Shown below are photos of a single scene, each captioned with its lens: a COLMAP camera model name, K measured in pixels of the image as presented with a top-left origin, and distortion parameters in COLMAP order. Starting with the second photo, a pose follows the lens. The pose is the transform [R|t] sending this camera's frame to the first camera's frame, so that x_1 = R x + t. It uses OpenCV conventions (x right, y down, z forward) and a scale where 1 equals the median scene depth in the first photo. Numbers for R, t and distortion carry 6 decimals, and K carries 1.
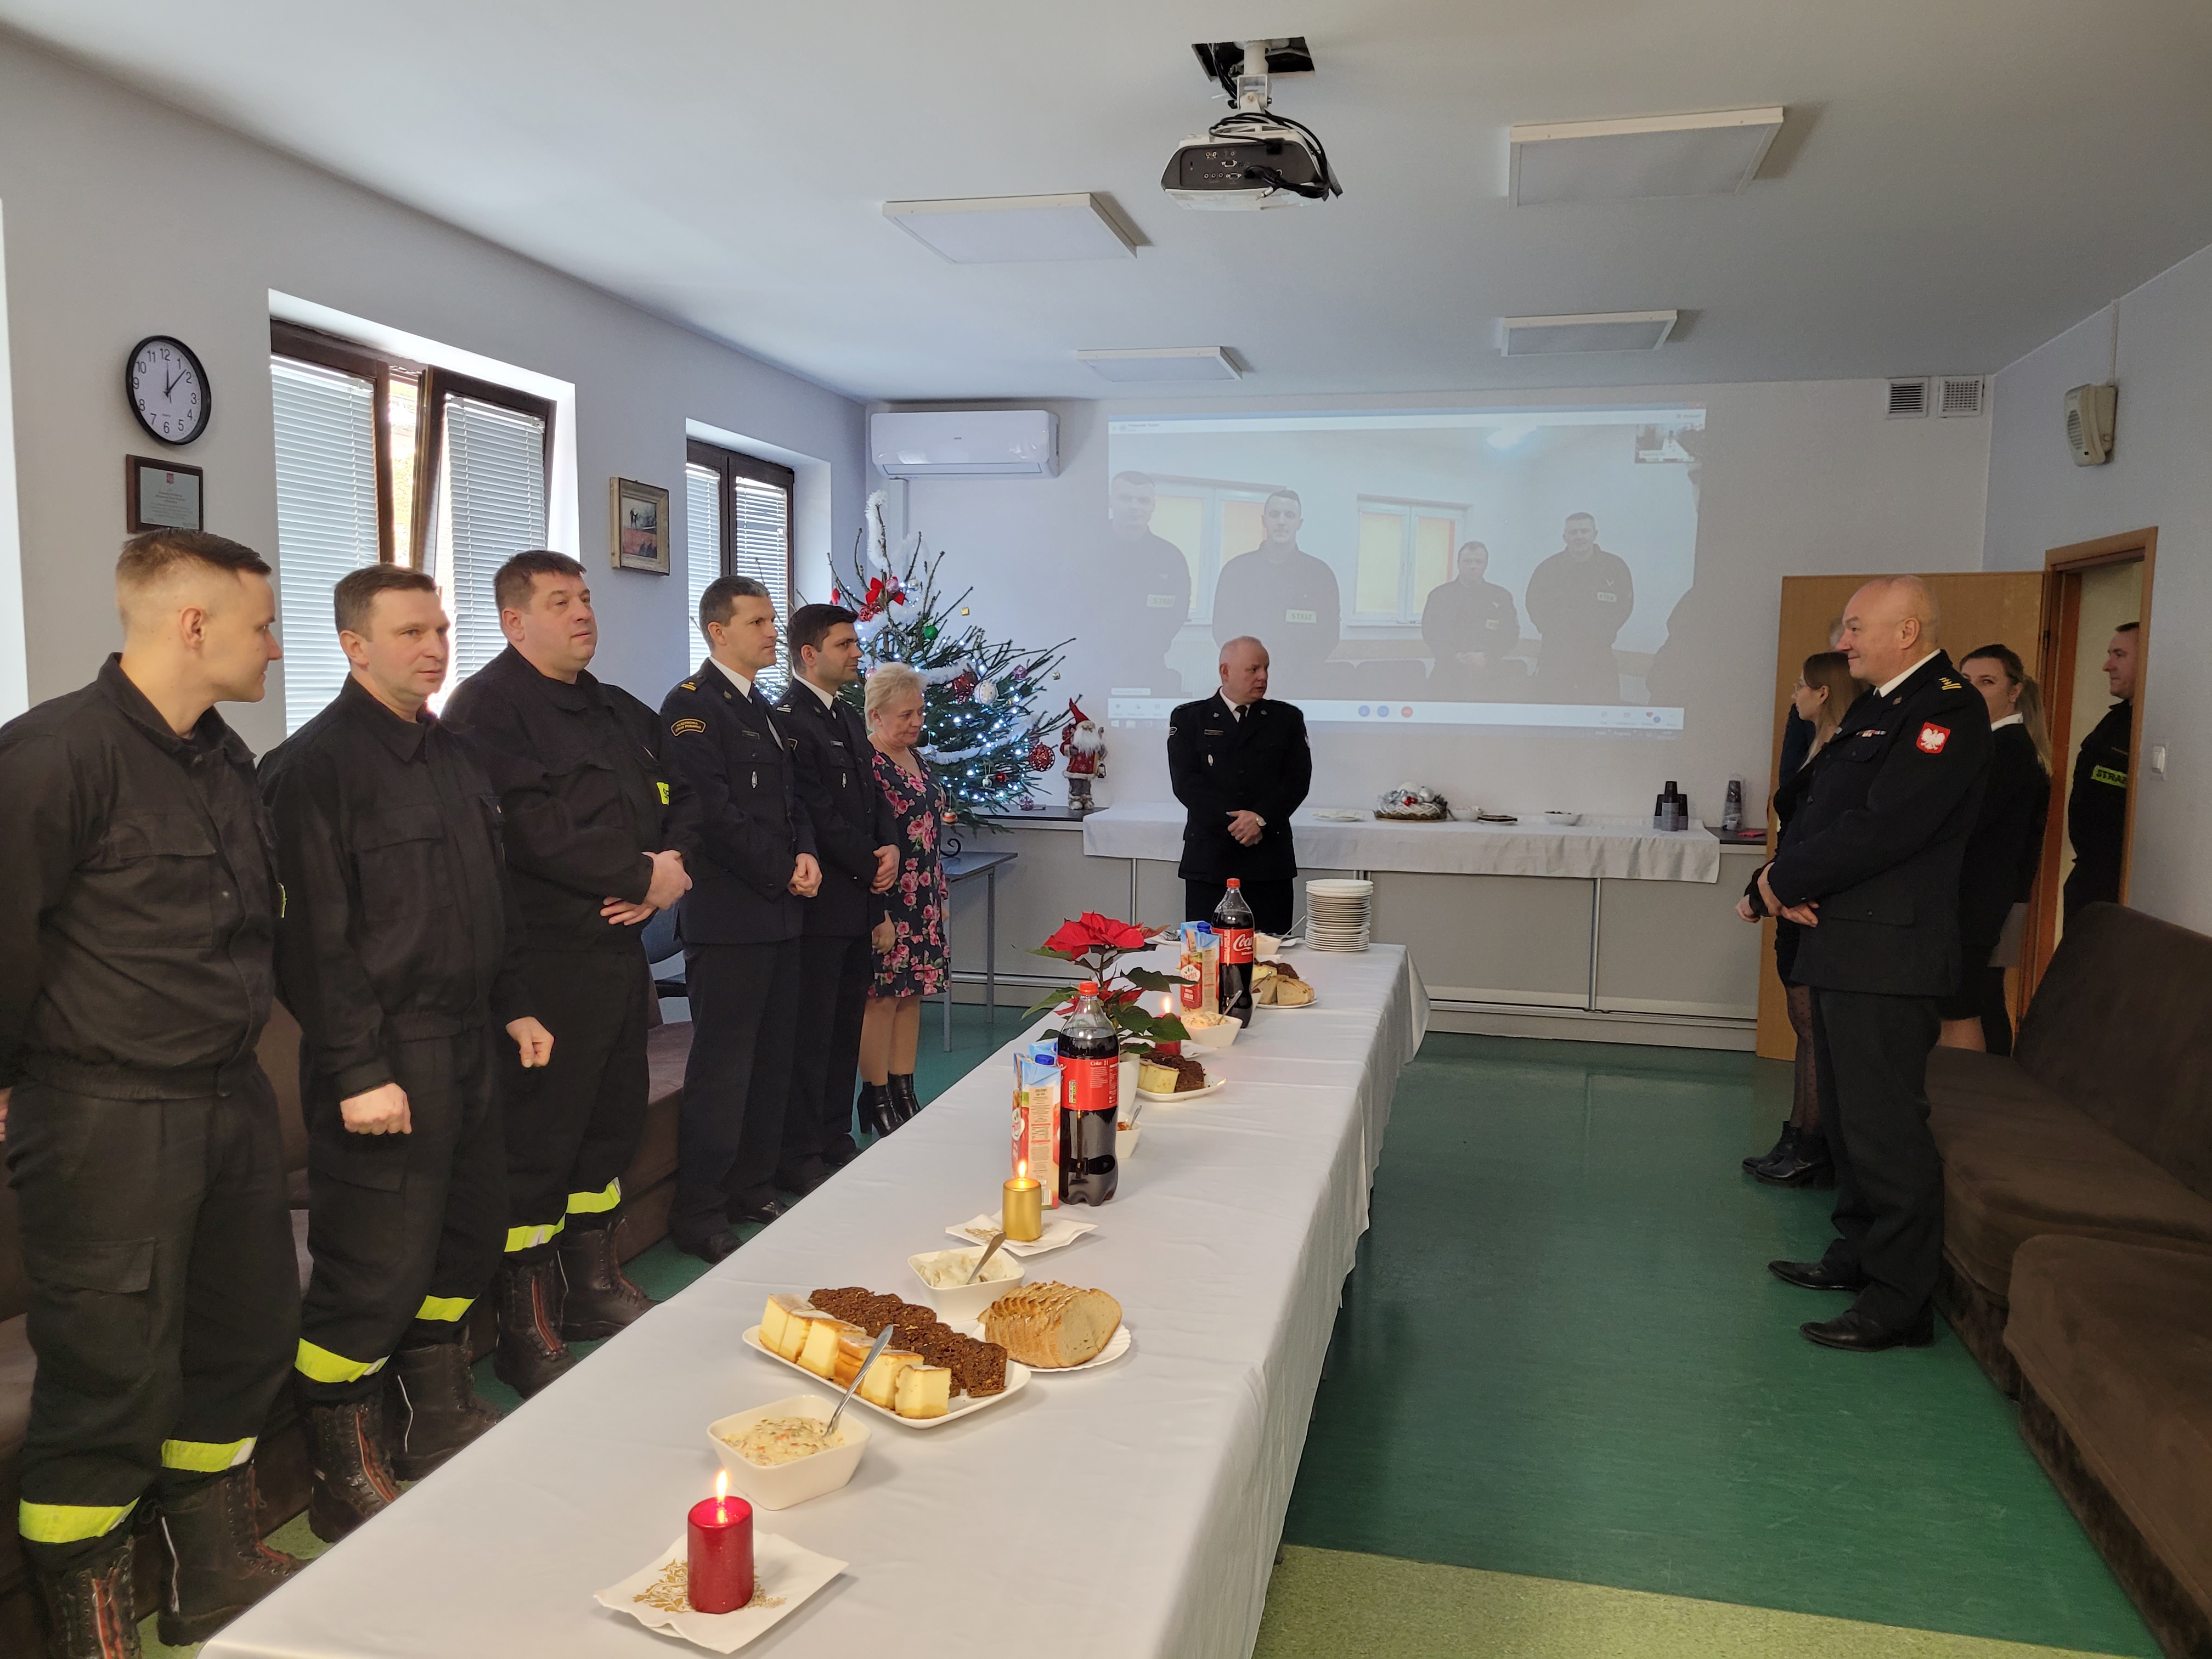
lens RADIAL K [[1693.5, 0, 1107.6], [0, 1693.5, 827.7], [0, 0, 1]] dist [0.058274, -0.034541]
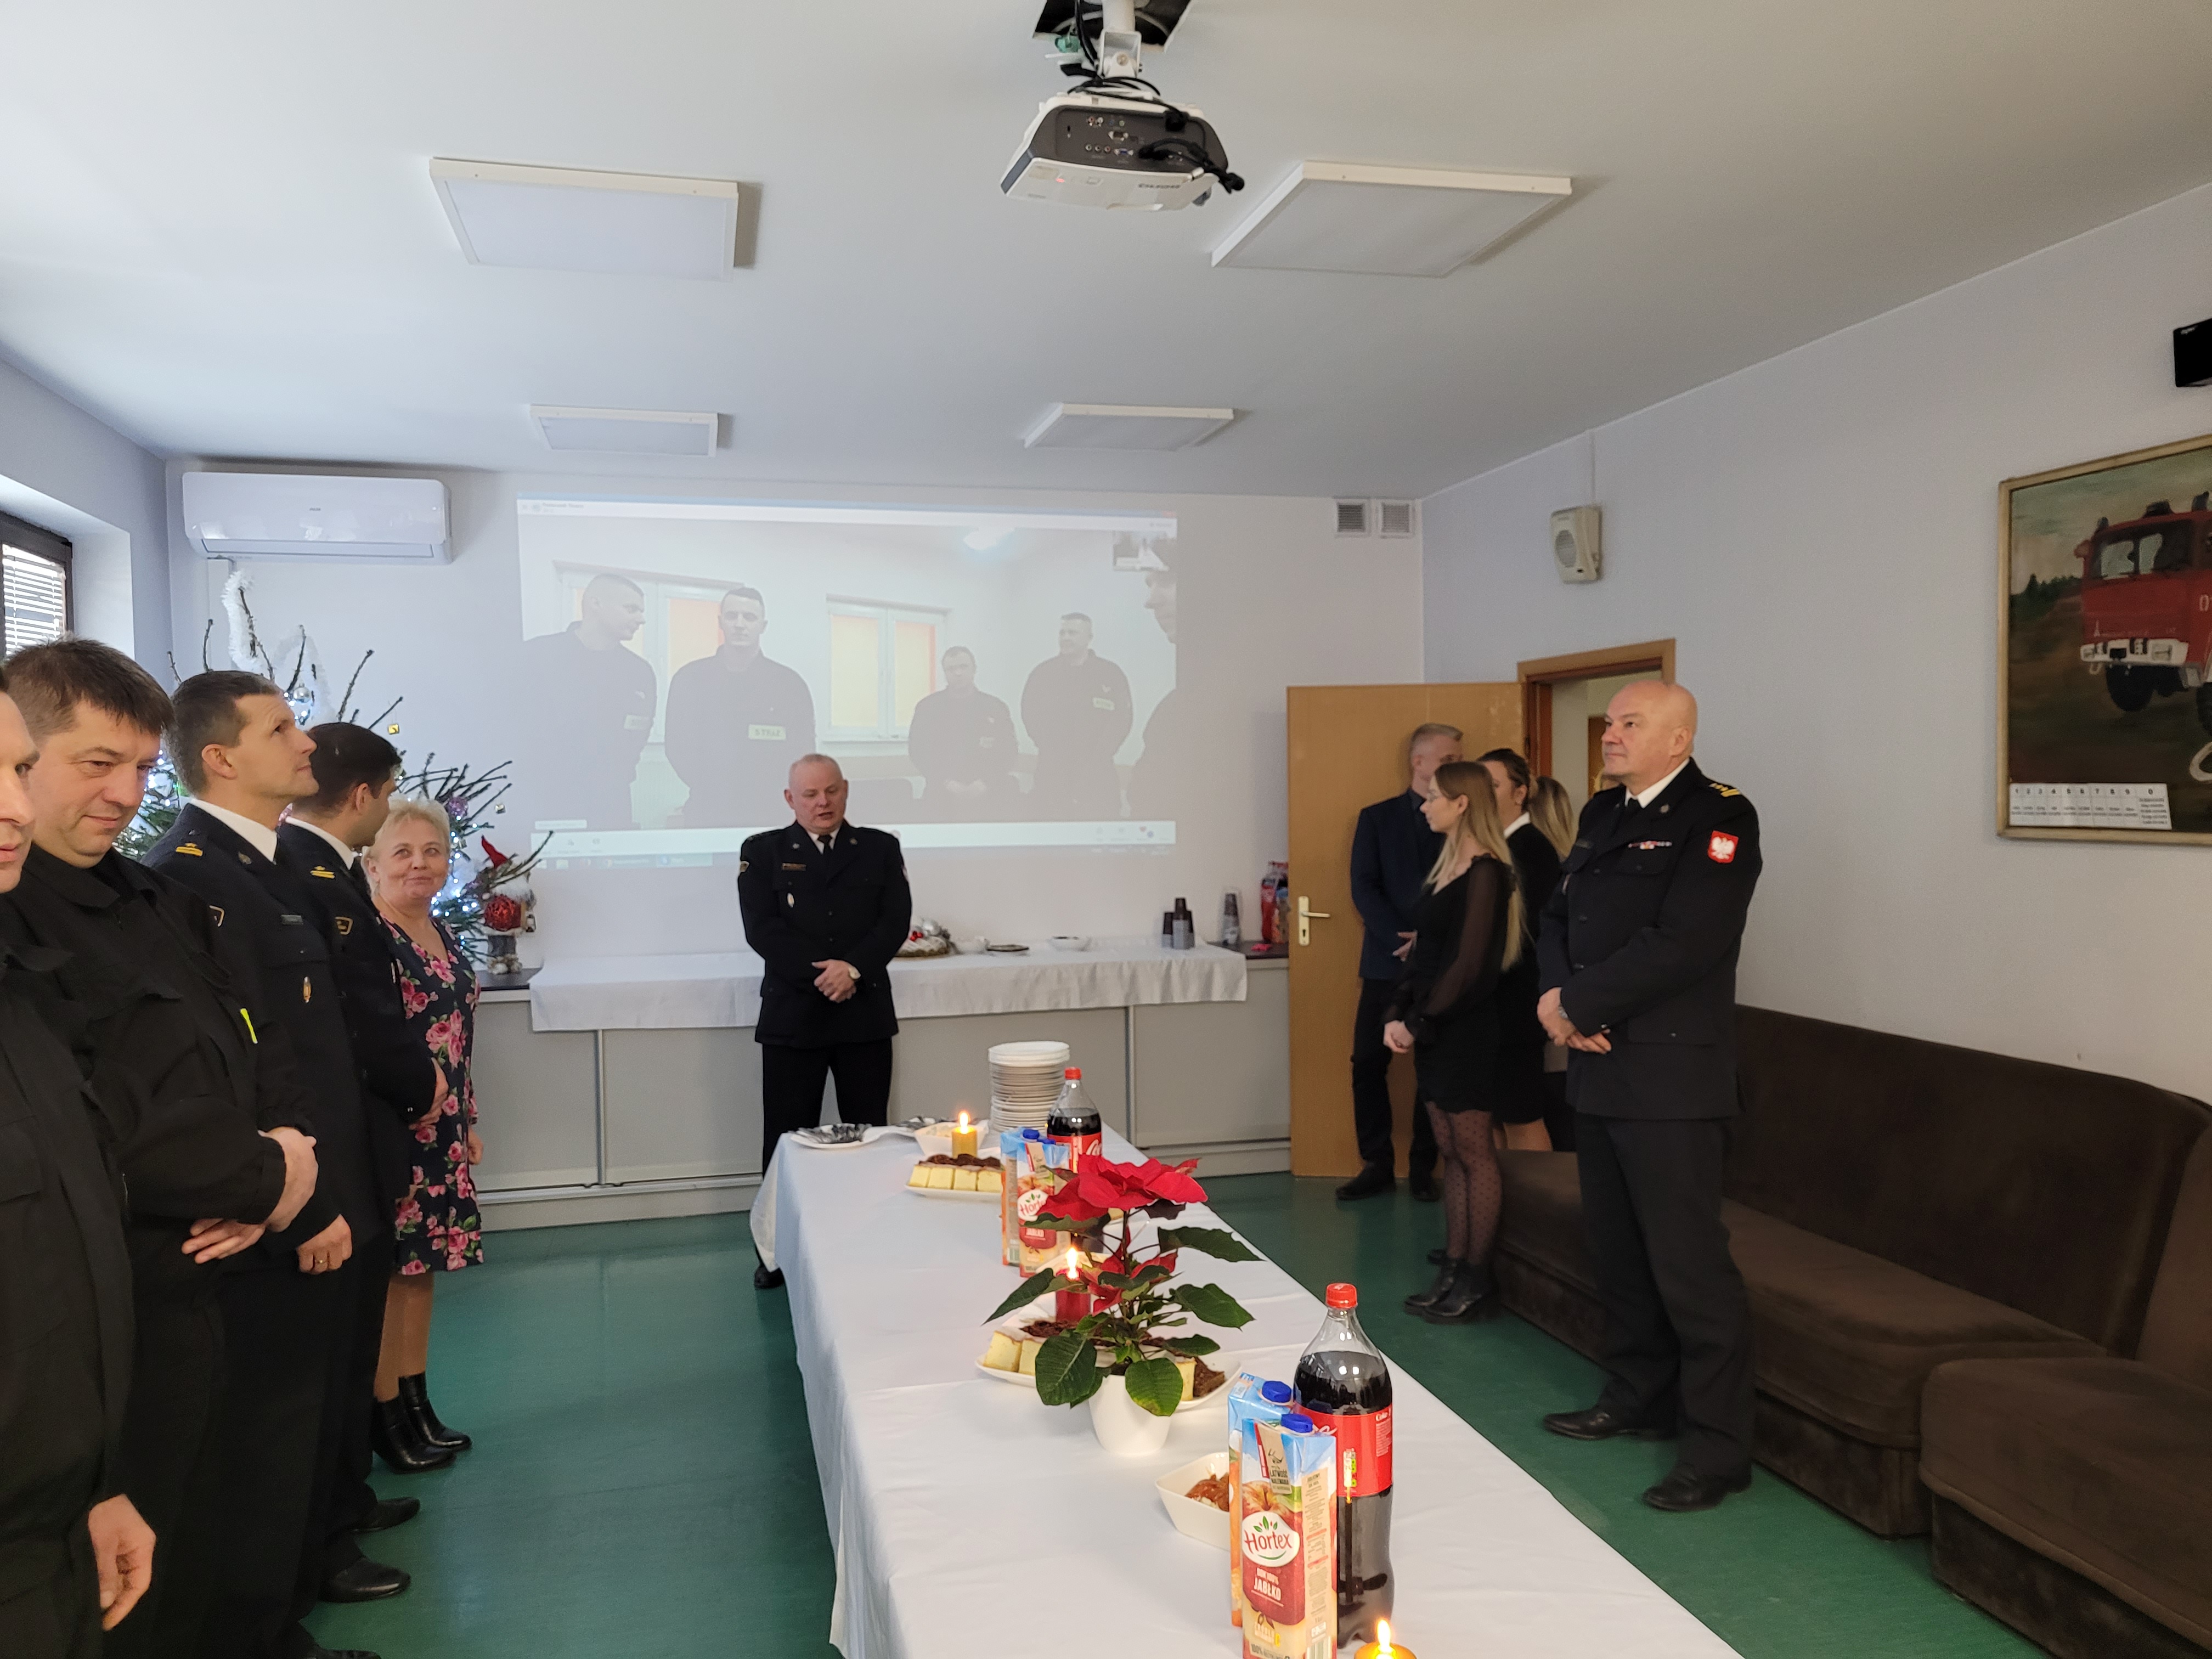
lens RADIAL K [[1693.5, 0, 1107.7], [0, 1693.5, 834.9], [0, 0, 1]] dist [0.058274, -0.034541]
pose [[0.891578, -0.040357, 0.451065, -0.137191], [0.069148, 0.996474, -0.047525, -0.020145], [-0.447557, 0.073562, 0.891225, 0.164471]]
